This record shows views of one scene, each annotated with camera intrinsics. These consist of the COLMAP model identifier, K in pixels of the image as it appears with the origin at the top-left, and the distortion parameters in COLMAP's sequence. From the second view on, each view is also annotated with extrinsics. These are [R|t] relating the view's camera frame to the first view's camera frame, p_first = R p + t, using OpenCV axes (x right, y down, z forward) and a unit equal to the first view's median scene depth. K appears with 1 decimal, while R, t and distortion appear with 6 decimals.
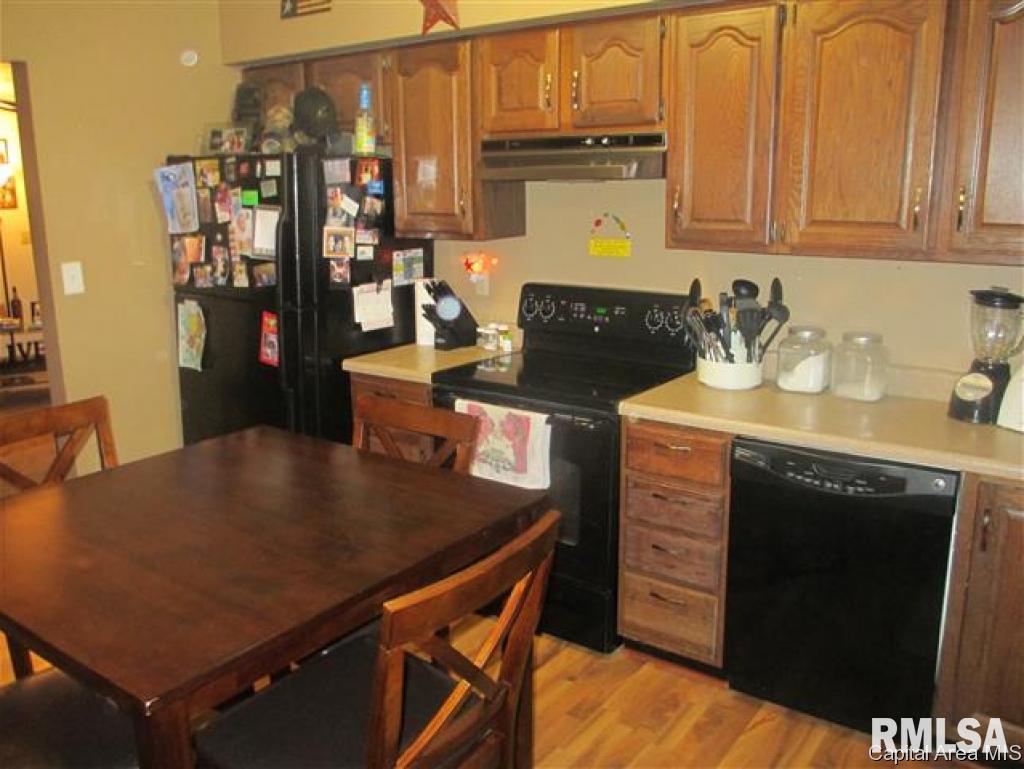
lens RADIAL K [[860.3, 0, 504.7], [0, 860.3, 382.2], [0, 0, 1]] dist [-0.077657, 0.058482]
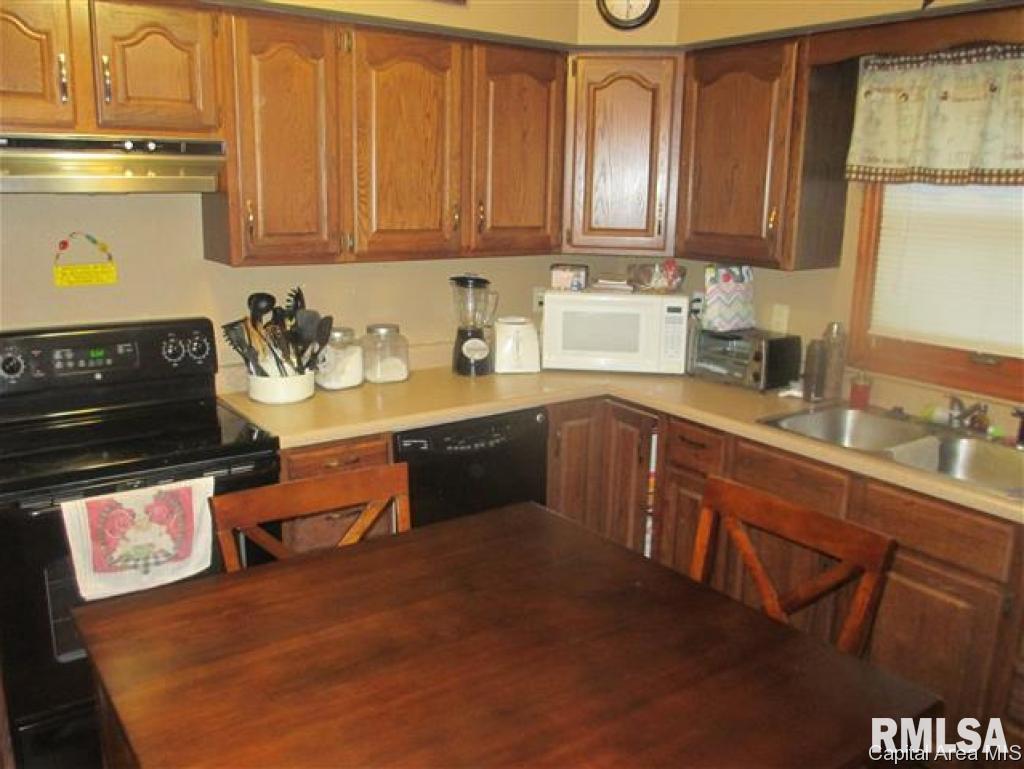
lens RADIAL K [[860.3, 0, 513.0], [0, 860.3, 389.6], [0, 0, 1]] dist [-0.077657, 0.058482]
pose [[0.309487, -0.205166, 0.928507, -0.580236], [0.194397, 0.969475, 0.149423, -0.104480], [-0.930821, 0.134254, 0.339924, 0.415326]]
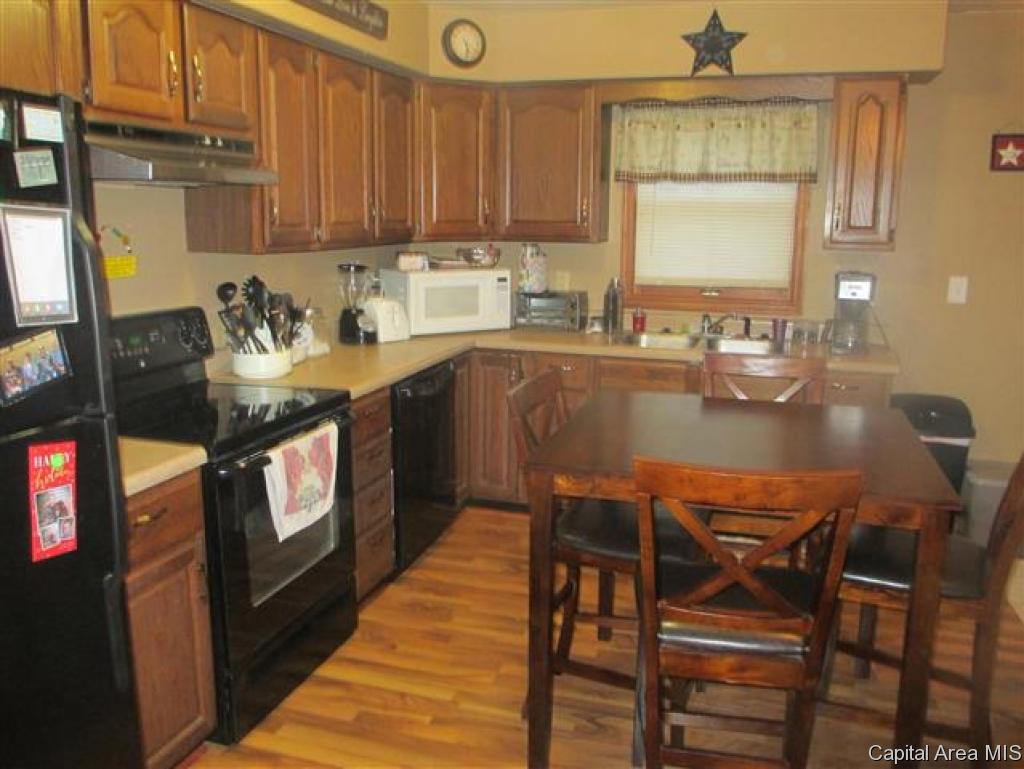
lens RADIAL K [[860.3, 0, 508.6], [0, 860.3, 385.5], [0, 0, 1]] dist [-0.077657, 0.058482]
pose [[-0.318479, -0.175011, 0.931634, -0.872206], [0.215041, 0.943848, 0.250817, -0.193898], [-0.923216, 0.280220, -0.262961, 1.010195]]
